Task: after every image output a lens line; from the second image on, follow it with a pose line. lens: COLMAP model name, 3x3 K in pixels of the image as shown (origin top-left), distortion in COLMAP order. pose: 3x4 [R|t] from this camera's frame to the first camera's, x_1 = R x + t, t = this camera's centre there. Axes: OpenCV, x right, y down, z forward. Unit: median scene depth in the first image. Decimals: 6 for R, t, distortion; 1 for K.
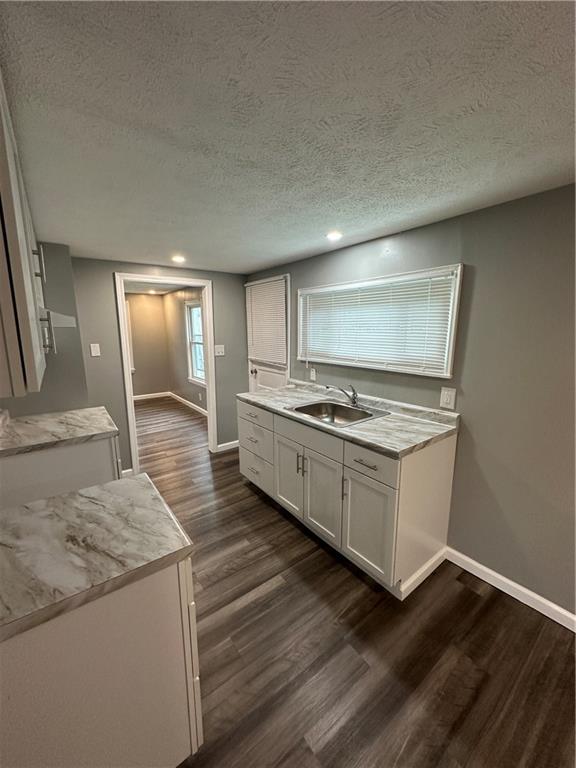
lens RADIAL K [[306.1, 0, 289.5], [0, 306.1, 383.9], [0, 0, 1]] dist [-0.000805, 0.000239]
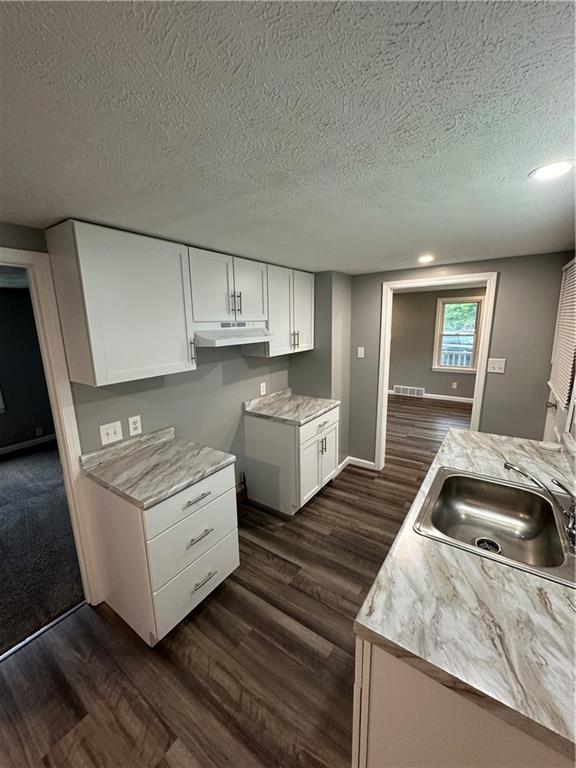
lens RADIAL K [[306.1, 0, 289.5], [0, 306.1, 383.9], [0, 0, 1]] dist [-0.000805, 0.000239]
pose [[0.314117, 0.187970, -0.930590, 0.622042], [-0.152460, 0.977470, 0.145977, -0.196064], [0.937063, 0.096024, 0.335697, 0.581376]]
